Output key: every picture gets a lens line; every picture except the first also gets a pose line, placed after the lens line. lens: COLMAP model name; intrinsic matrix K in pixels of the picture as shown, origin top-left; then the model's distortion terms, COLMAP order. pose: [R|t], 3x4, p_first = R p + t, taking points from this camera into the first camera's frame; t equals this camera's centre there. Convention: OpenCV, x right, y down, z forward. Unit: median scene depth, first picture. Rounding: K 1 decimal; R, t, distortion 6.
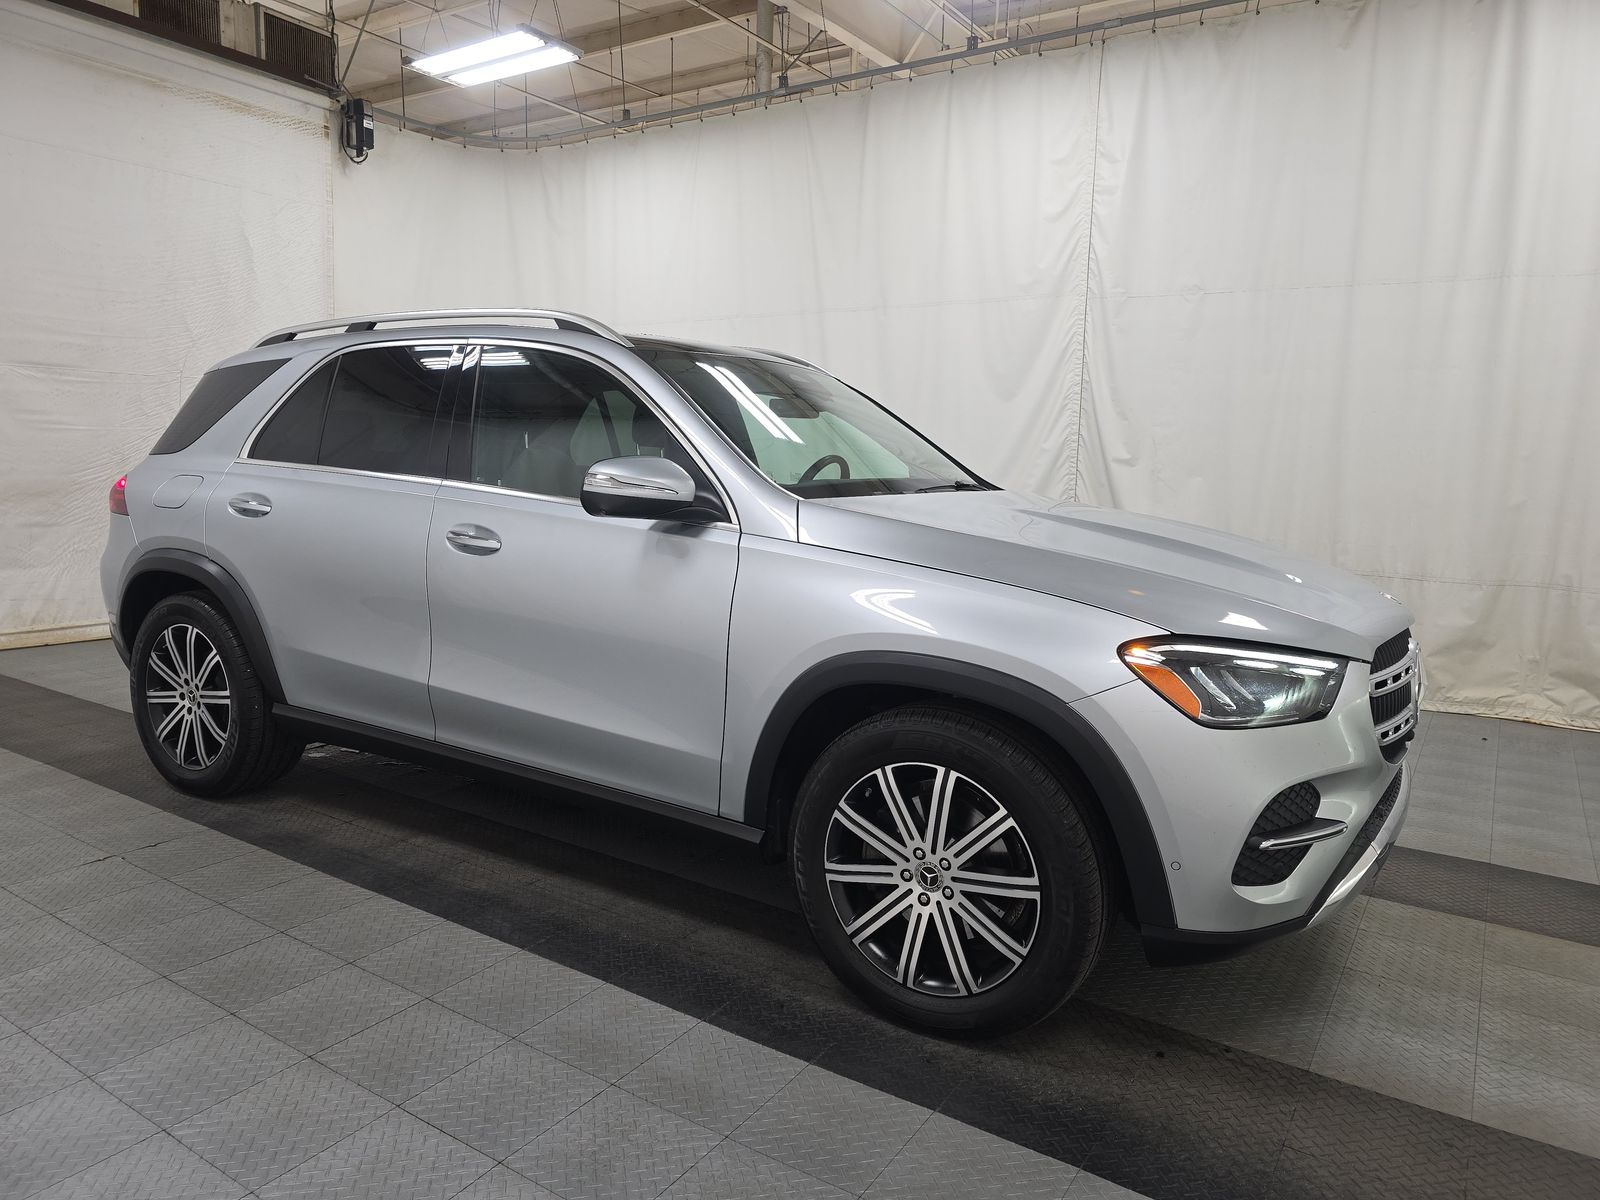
lens RADIAL K [[1092.1, 0, 800.0], [0, 1092.1, 600.0], [0, 0, 1]] dist [0.100017, -0.126381]
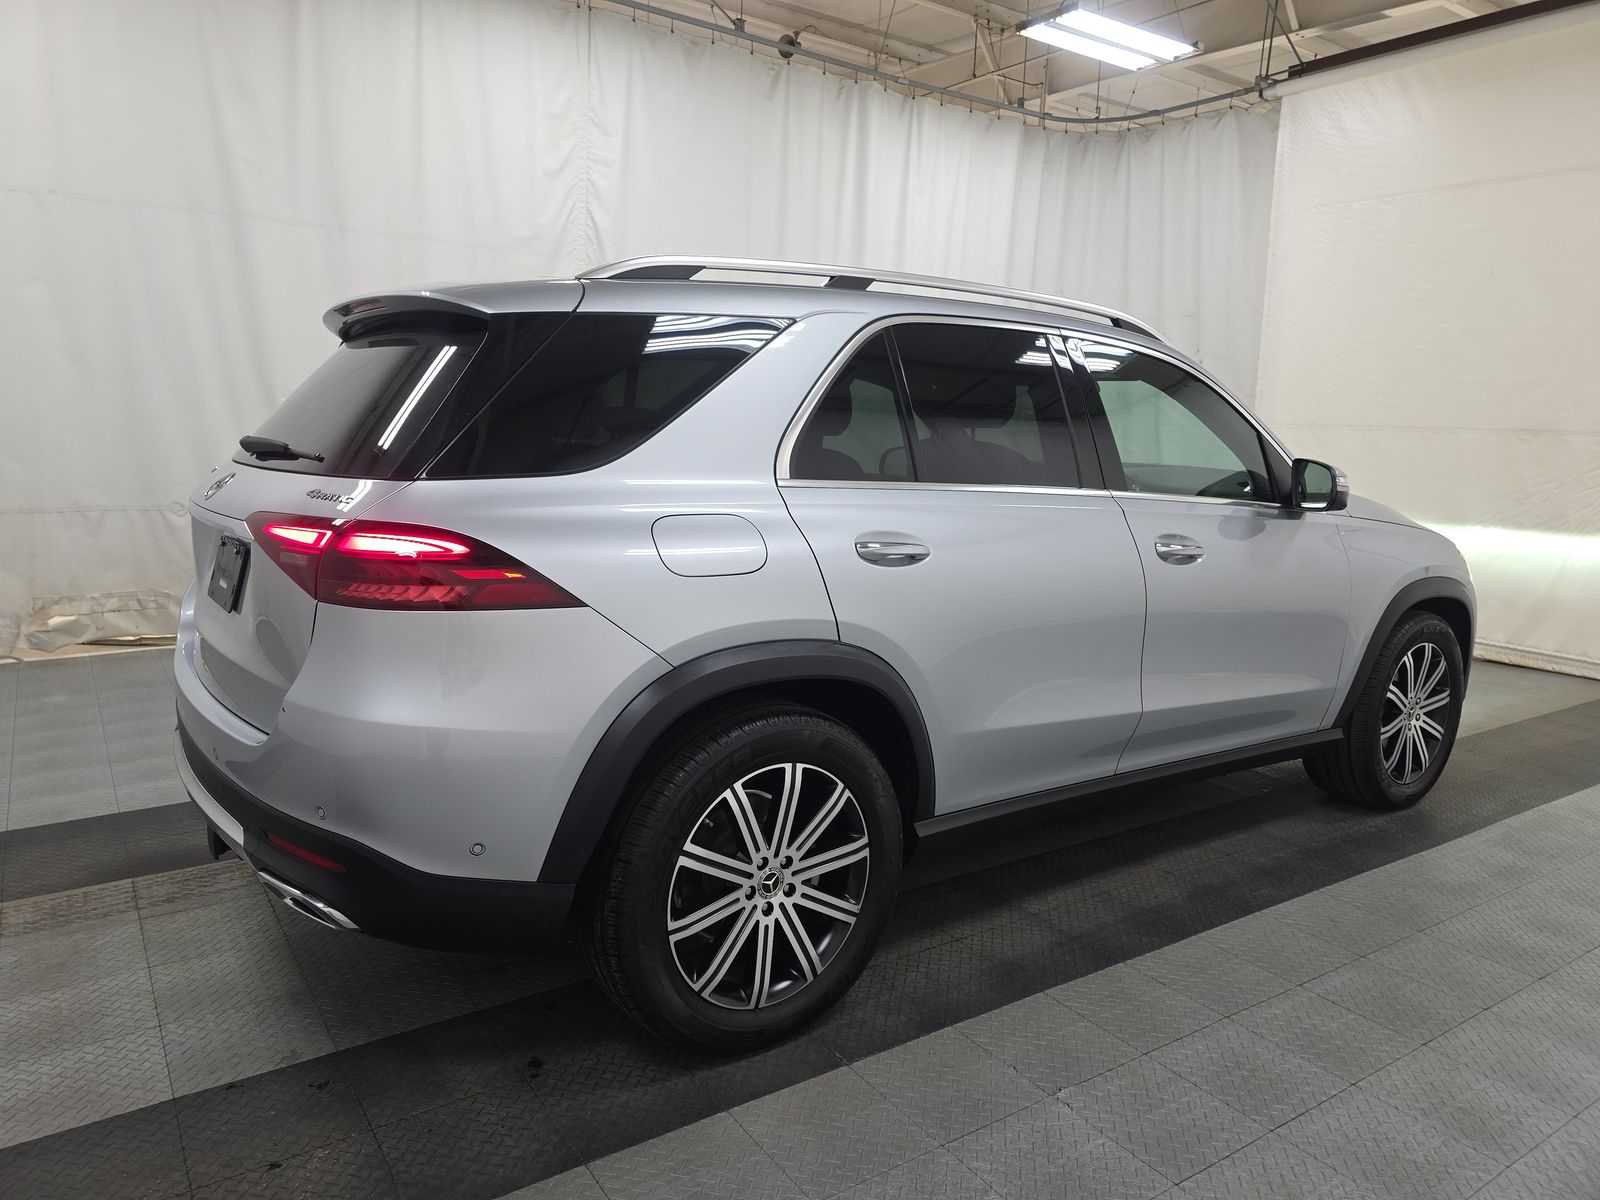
lens RADIAL K [[1385.5, 0, 800.0], [0, 1385.5, 600.0], [0, 0, 1]] dist [-0.090570, 0.003186]
pose [[0.259102, -0.123386, 0.957936, -1.005589], [0.111432, 0.989002, 0.097247, -0.106247], [-0.959400, 0.081548, 0.270002, 0.642176]]
